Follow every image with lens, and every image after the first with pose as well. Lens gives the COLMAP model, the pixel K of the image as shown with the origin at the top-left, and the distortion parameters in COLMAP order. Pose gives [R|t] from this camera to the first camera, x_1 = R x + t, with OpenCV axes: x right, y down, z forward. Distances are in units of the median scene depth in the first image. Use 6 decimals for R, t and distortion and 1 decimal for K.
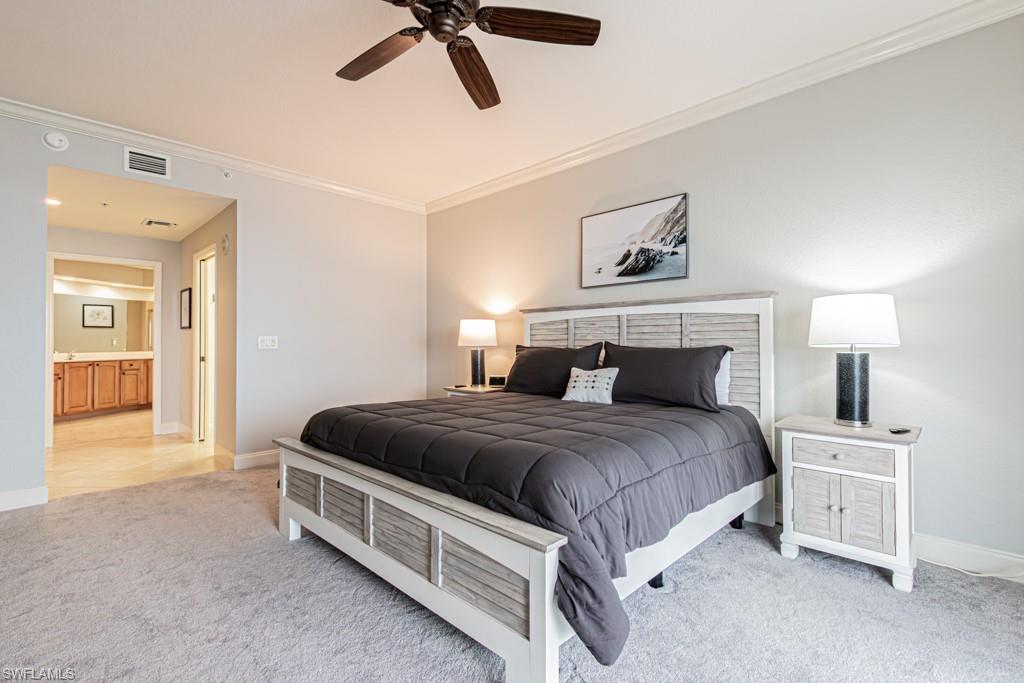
lens RADIAL K [[465.8, 0, 507.5], [0, 465.8, 336.2], [0, 0, 1]] dist [0.001386, -0.000005]
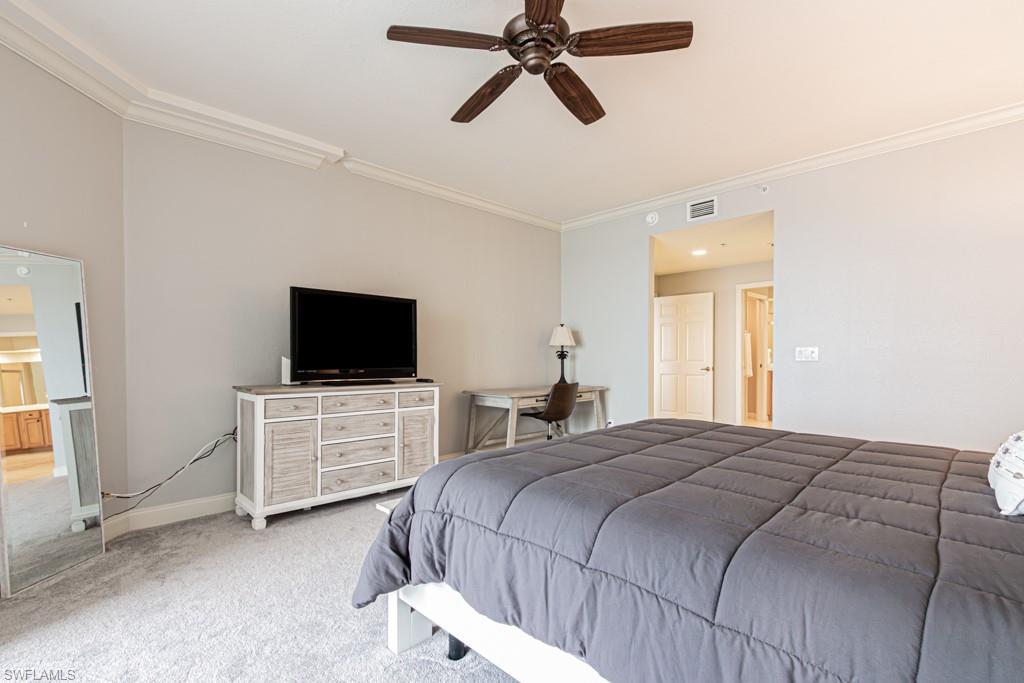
lens RADIAL K [[471.9, 0, 488.3], [0, 471.9, 356.3], [0, 0, 1]] dist [0.000284, 0.000019]
pose [[-0.038006, 0.002942, -0.999273, 0.545935], [0.014658, 0.999890, 0.002387, 0.007229], [0.999170, -0.014556, -0.038045, 0.527555]]
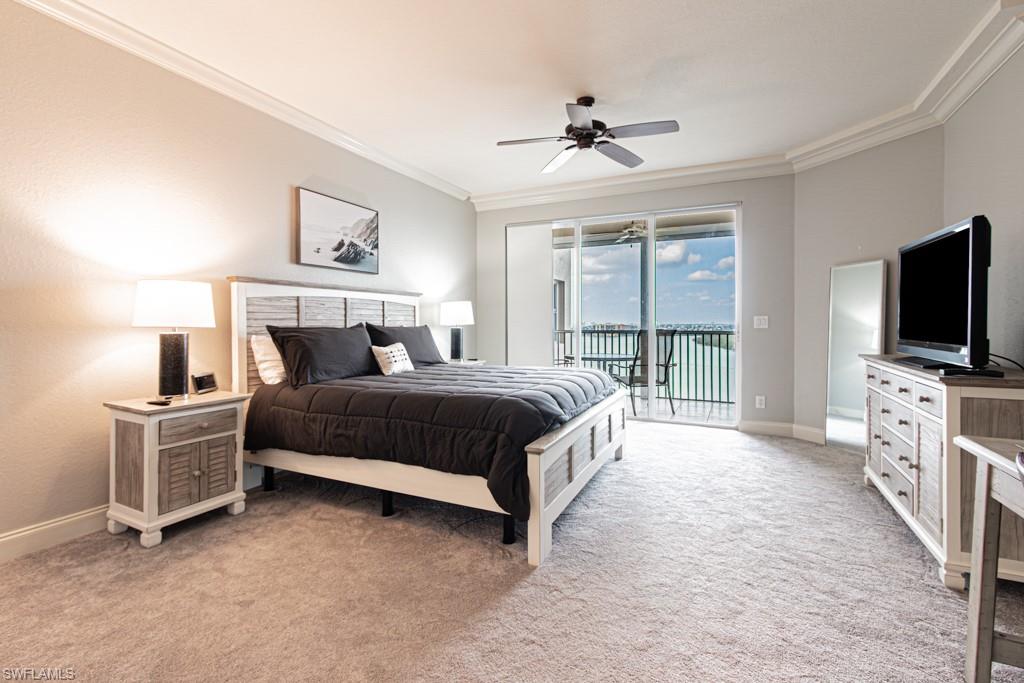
lens RADIAL K [[473.8, 0, 504.1], [0, 473.8, 328.0], [0, 0, 1]] dist [0.000500, 0.000056]
pose [[-0.324246, 0.001121, 0.945972, -0.995839], [-0.004722, 0.999985, -0.002803, 0.028690], [-0.945961, -0.005376, -0.324236, 1.070183]]
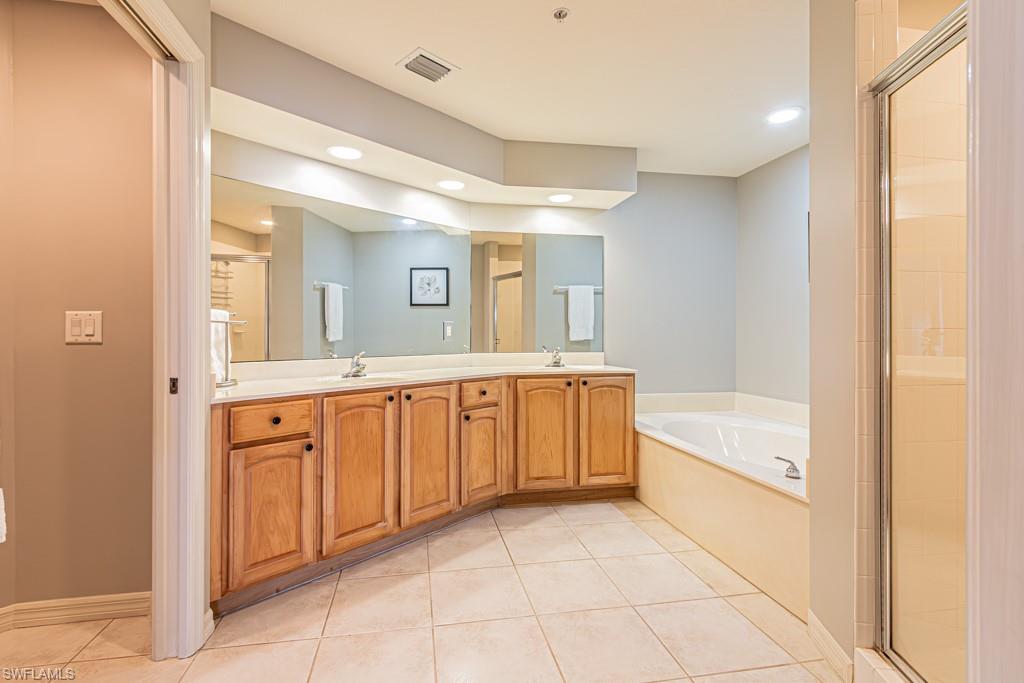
lens RADIAL K [[473.8, 0, 504.1], [0, 473.8, 328.0], [0, 0, 1]] dist [0.000500, 0.000056]
pose [[0.830551, 0.000483, -0.556942, -1.355501], [0.003300, 0.999978, 0.005789, 0.020649], [0.556933, -0.006646, 0.830531, 1.620743]]
